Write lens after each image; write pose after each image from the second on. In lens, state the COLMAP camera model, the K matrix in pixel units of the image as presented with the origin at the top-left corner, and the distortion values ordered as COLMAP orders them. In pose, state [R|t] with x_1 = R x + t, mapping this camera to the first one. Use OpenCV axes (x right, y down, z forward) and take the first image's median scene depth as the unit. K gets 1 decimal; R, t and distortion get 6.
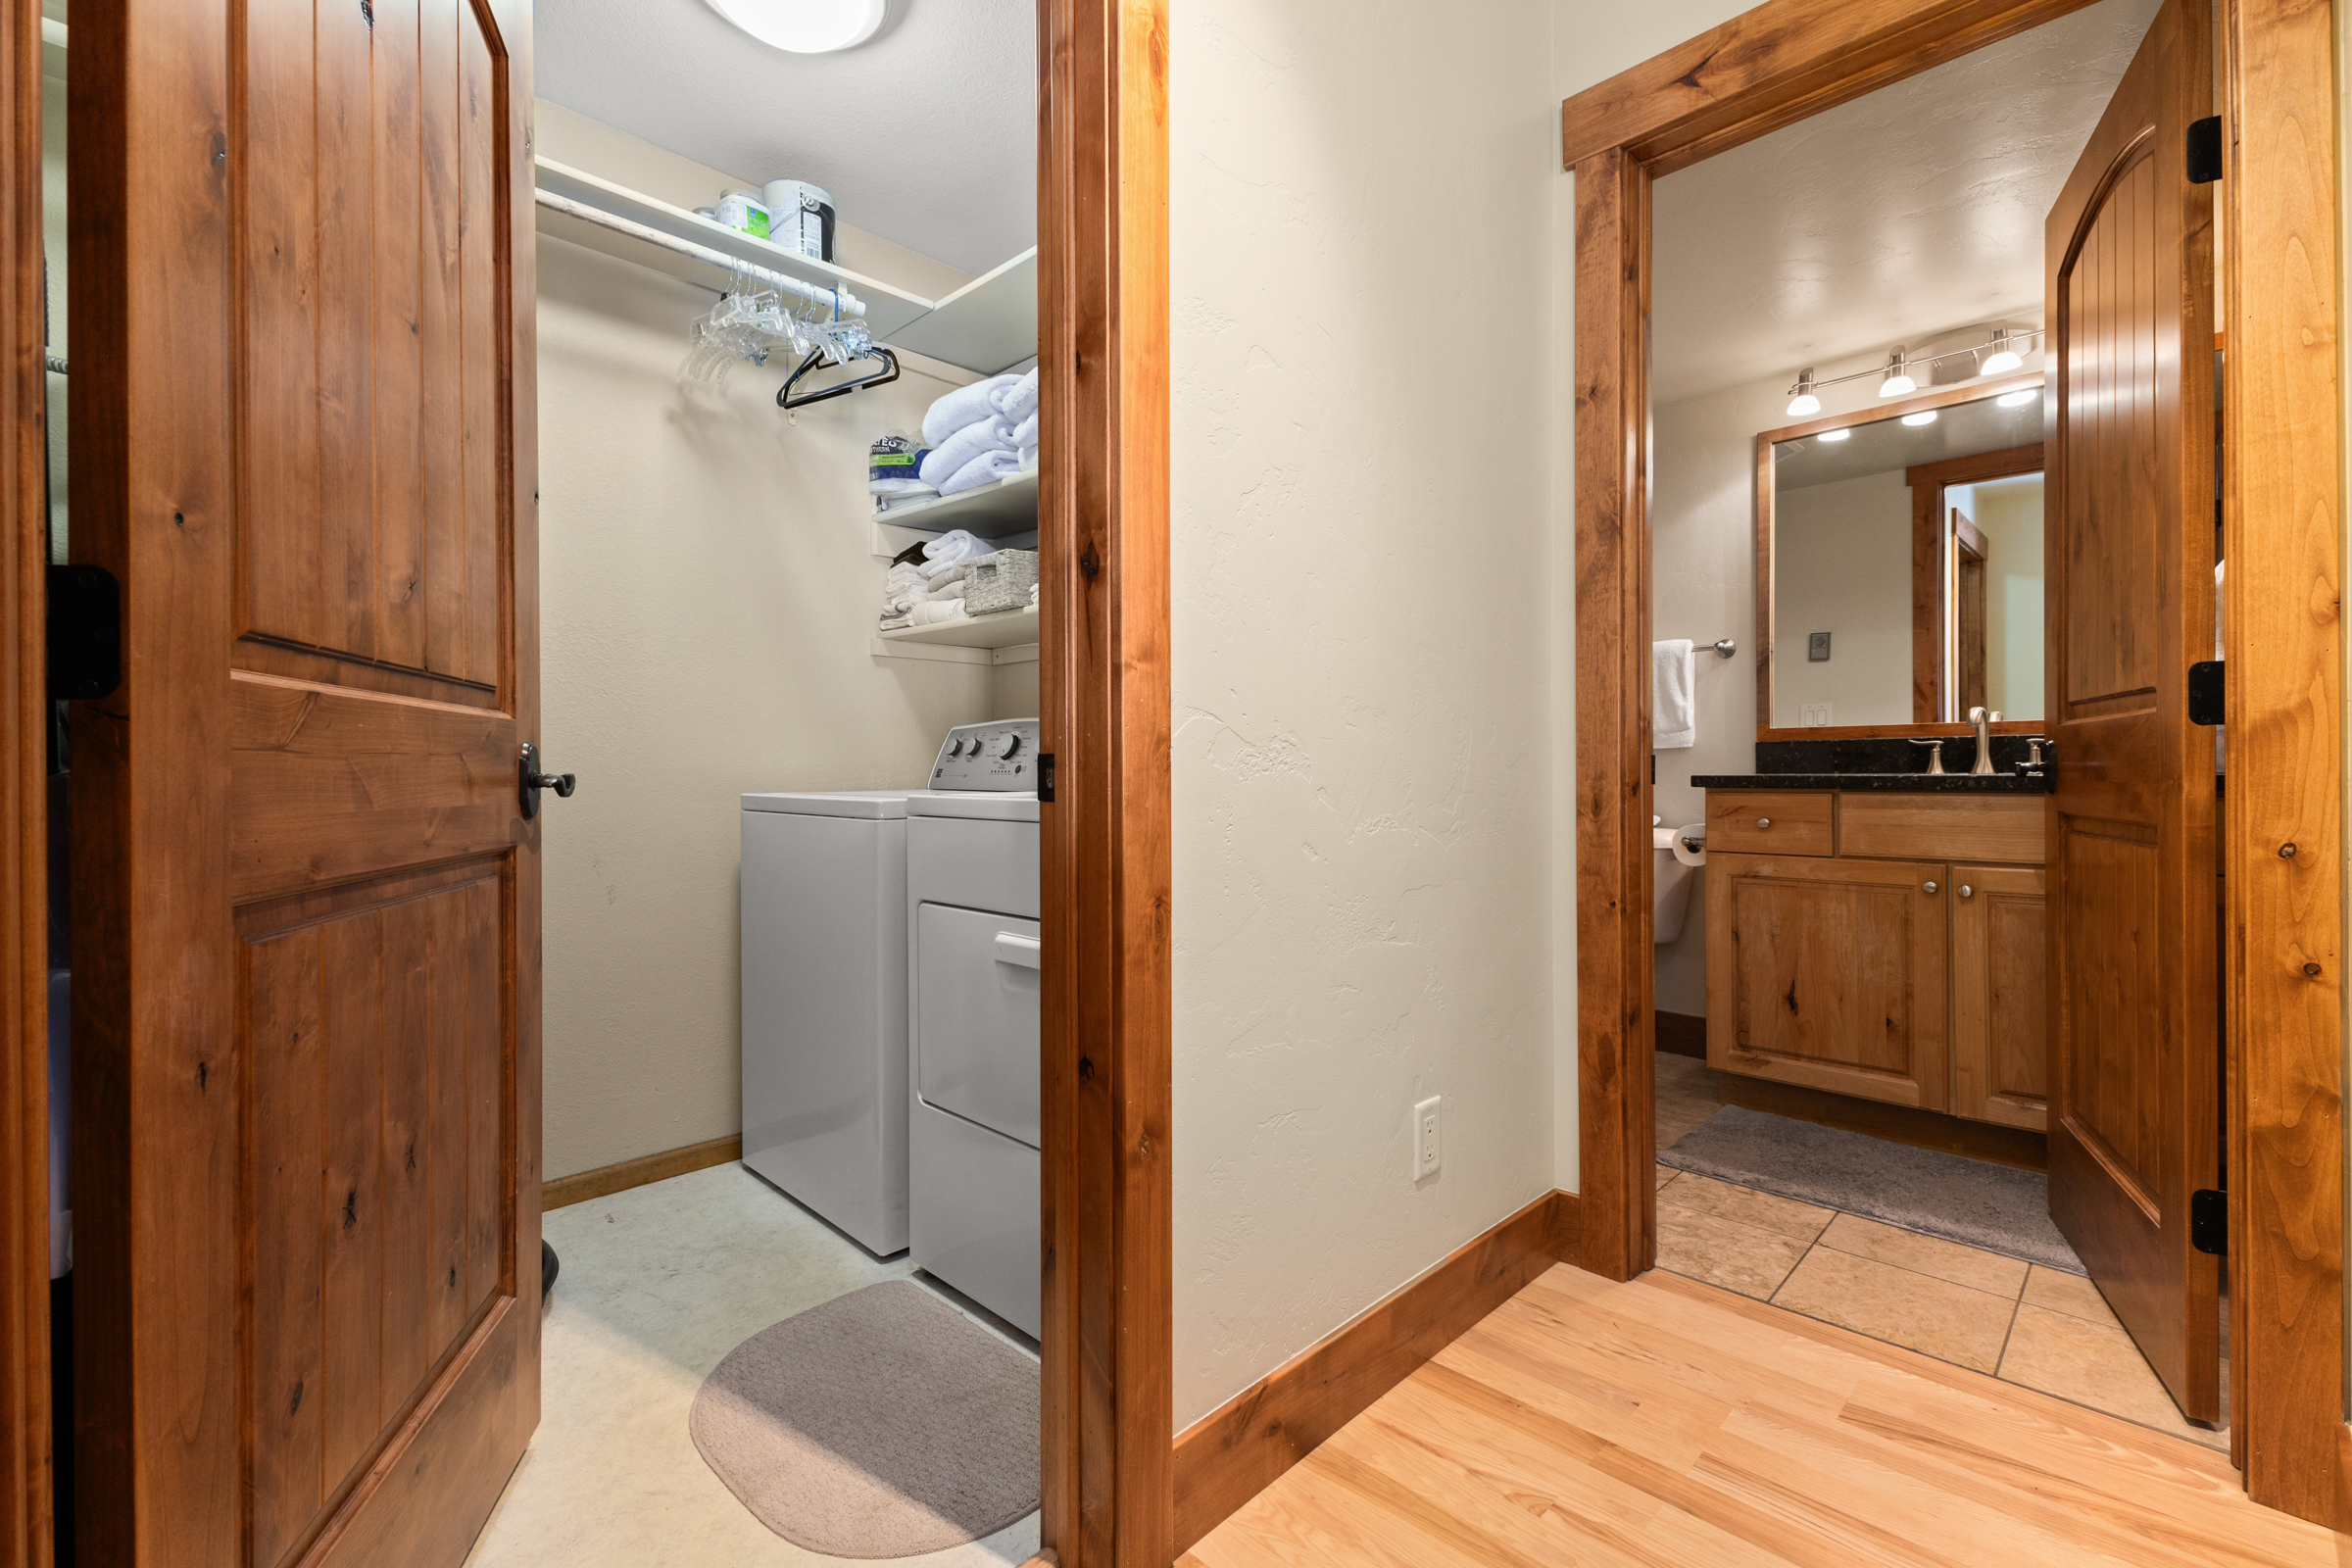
lens RADIAL K [[999.4, 0, 1179.8], [0, 999.4, 776.3], [0, 0, 1]] dist [0.012493, -0.004572]
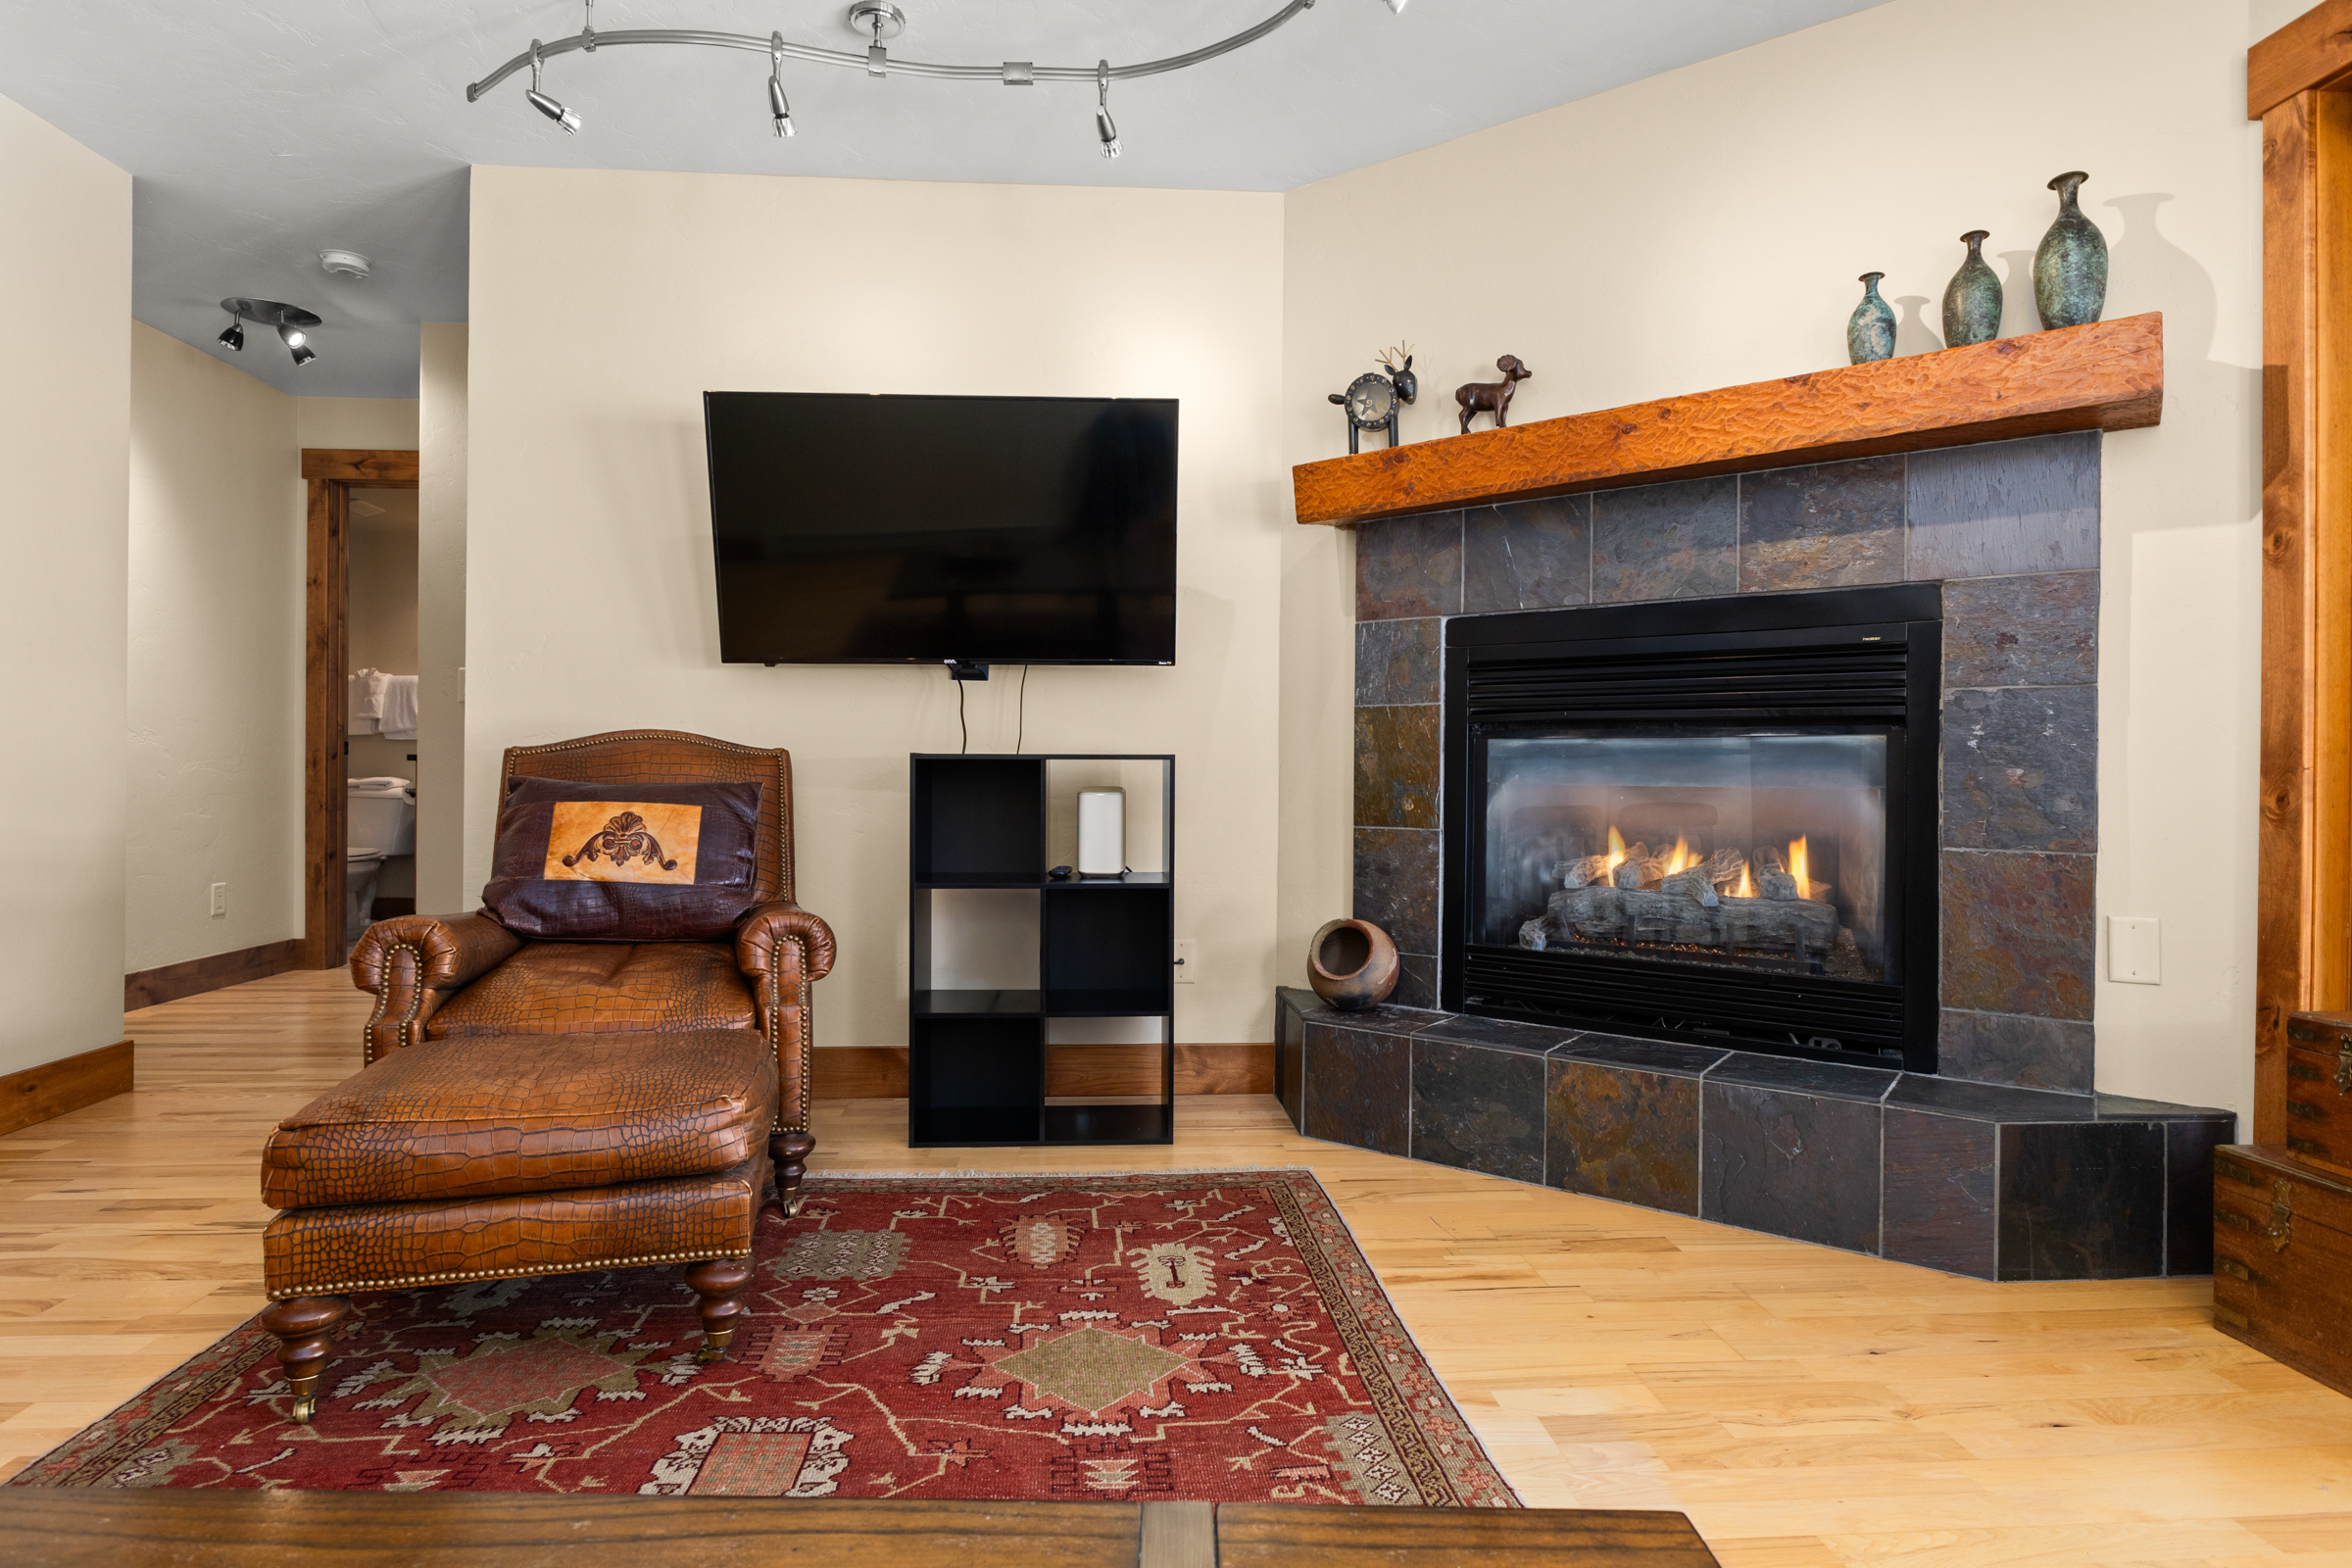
lens RADIAL K [[1260.3, 0, 1165.6], [0, 1260.3, 773.8], [0, 0, 1]] dist [-0.015385, 0.003124]
pose [[0.666034, 0.011613, 0.745831, -0.413726], [-0.010935, 0.999923, -0.005804, 0.049245], [-0.745841, -0.004290, 0.666110, -2.321612]]
